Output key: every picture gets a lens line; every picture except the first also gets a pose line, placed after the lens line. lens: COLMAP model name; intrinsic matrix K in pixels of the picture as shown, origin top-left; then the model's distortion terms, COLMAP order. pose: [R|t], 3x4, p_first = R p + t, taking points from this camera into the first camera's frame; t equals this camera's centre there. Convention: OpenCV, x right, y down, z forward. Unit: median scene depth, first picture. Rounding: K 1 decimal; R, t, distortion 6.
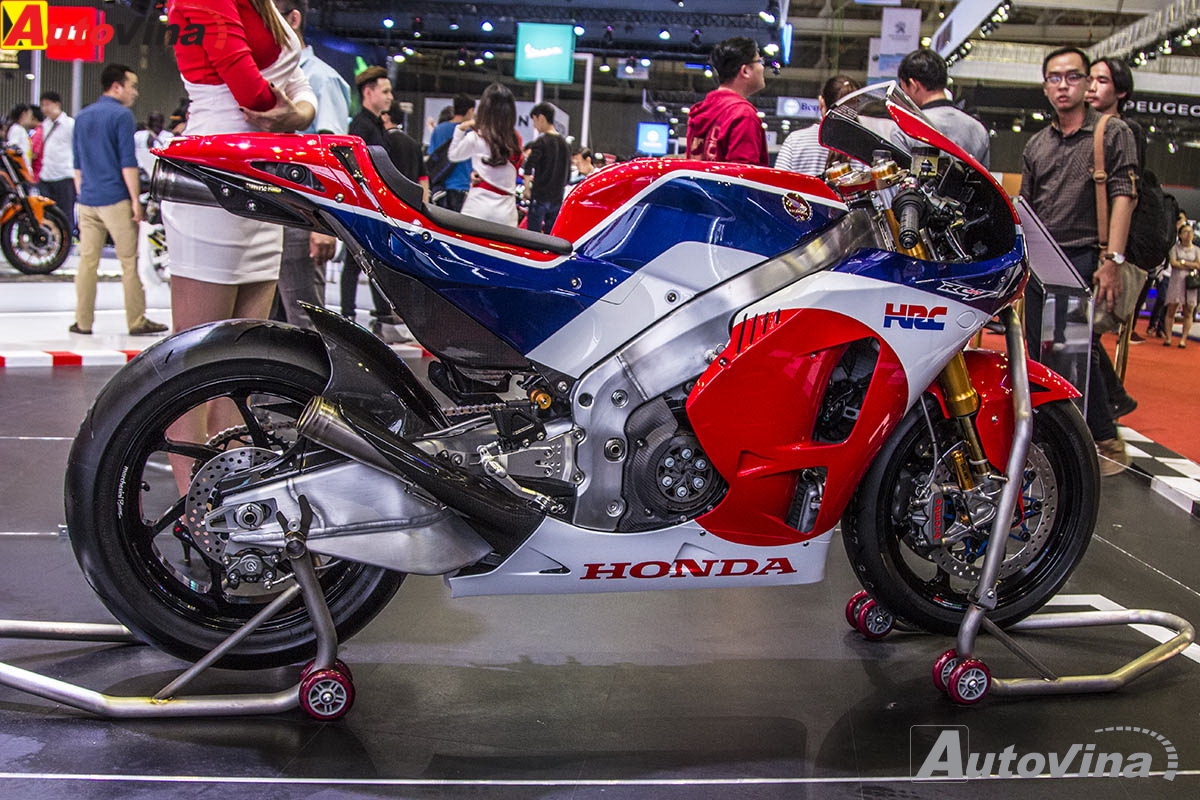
lens RADIAL K [[1275.9, 0, 600.6], [0, 1275.9, 405.2], [0, 0, 1]] dist [-0.100185, 0.000000]
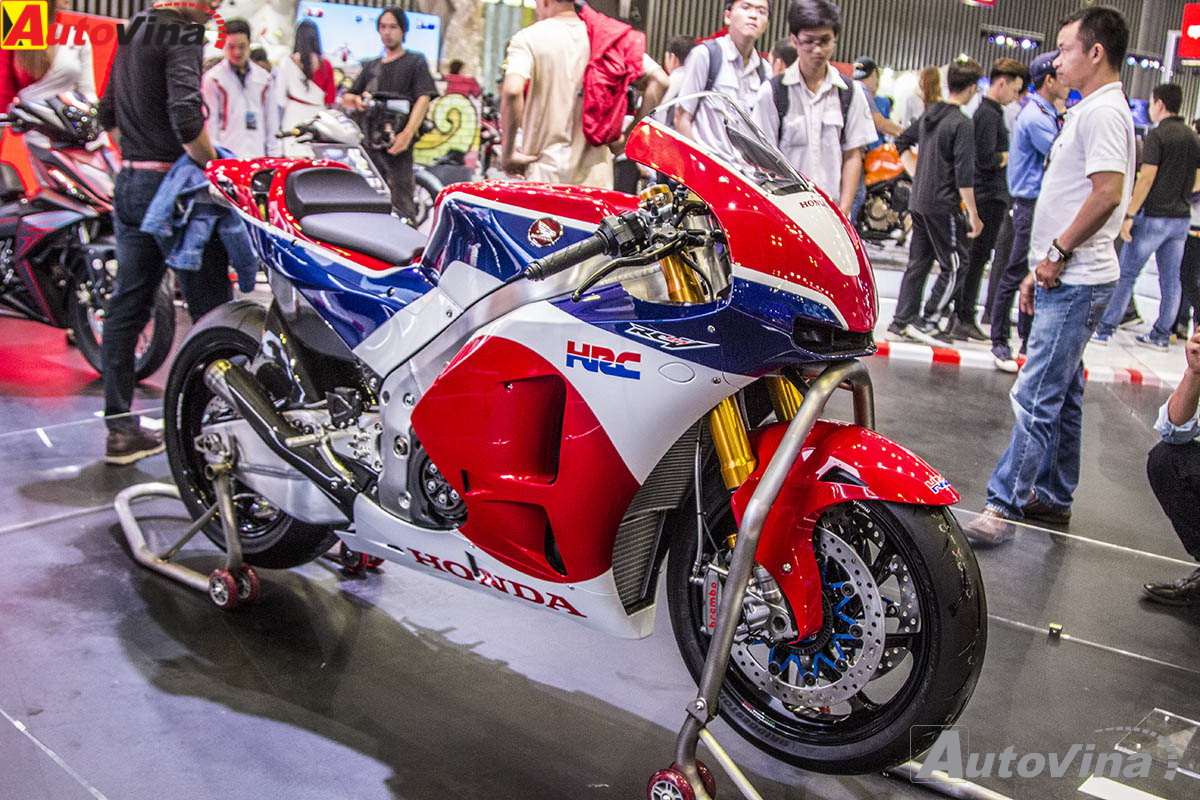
lens RADIAL K [[1275.9, 0, 588.3], [0, 1275.9, 396.0], [0, 0, 1]] dist [-0.100185, 0.000000]
pose [[0.621644, 0.142711, -0.770190, 0.940576], [-0.143884, 0.987337, 0.066813, -0.103681], [0.769971, 0.069284, 0.634306, 0.427675]]
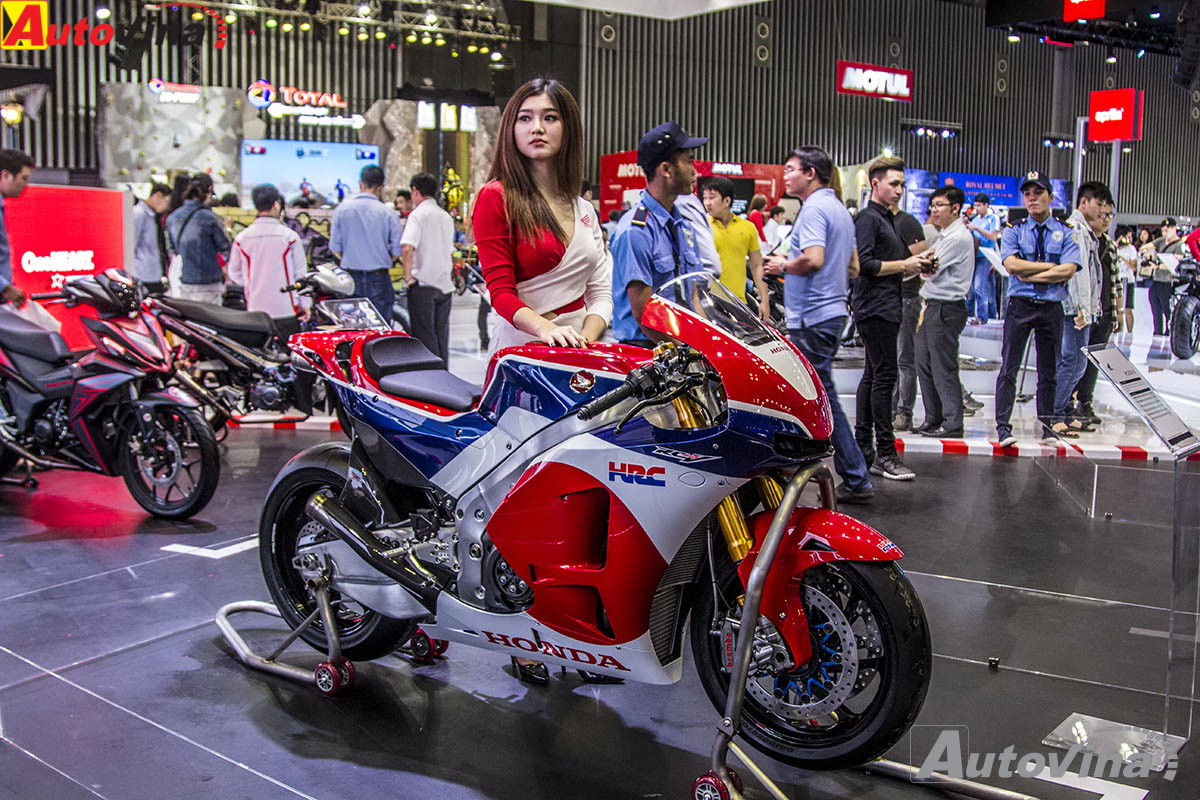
lens RADIAL K [[1275.9, 0, 587.7], [0, 1275.9, 409.3], [0, 0, 1]] dist [-0.100185, 0.000000]
pose [[0.656832, 0.040976, -0.752923, 1.143150], [-0.074366, 0.997175, -0.010606, -0.115827], [0.750361, 0.062958, 0.658023, 0.155707]]
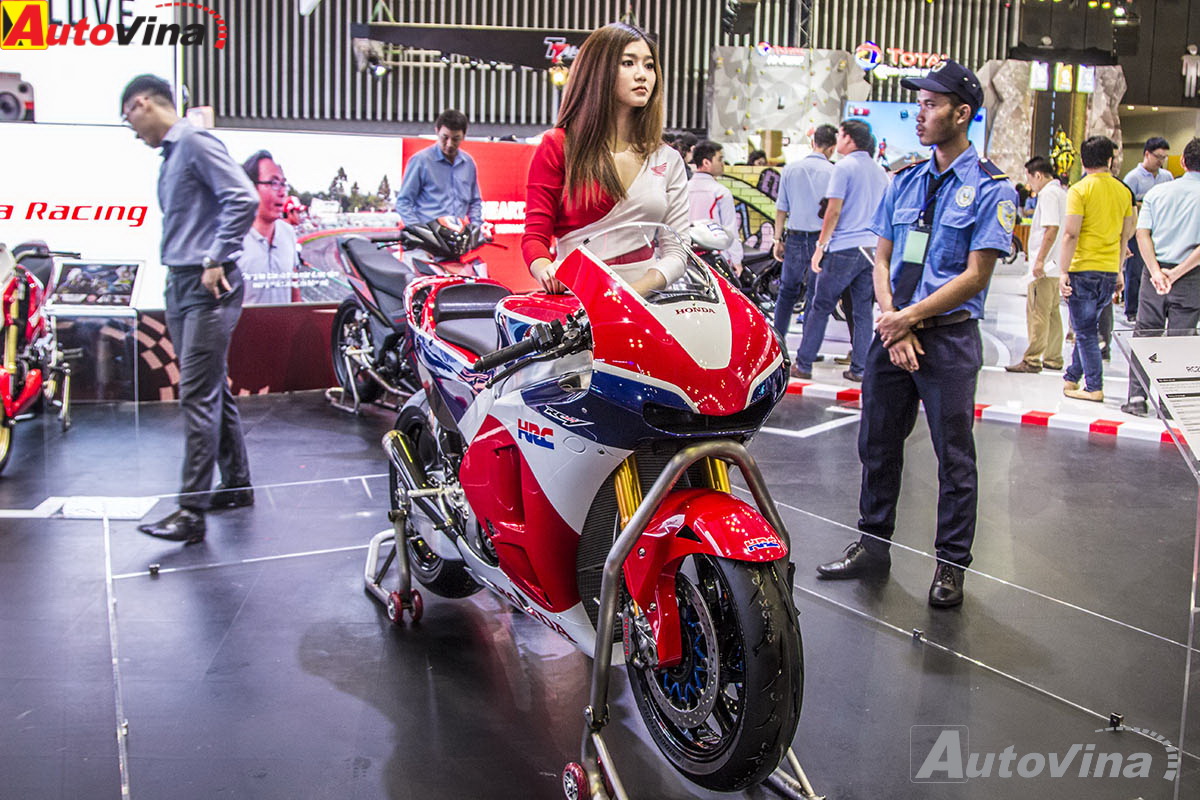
lens RADIAL K [[1275.9, 0, 601.4], [0, 1275.9, 403.0], [0, 0, 1]] dist [-0.100185, 0.000000]
pose [[0.231798, 0.099341, -0.967678, 1.388242], [-0.146786, 0.986953, 0.066159, -0.183649], [0.961626, 0.126706, 0.243355, 0.776049]]
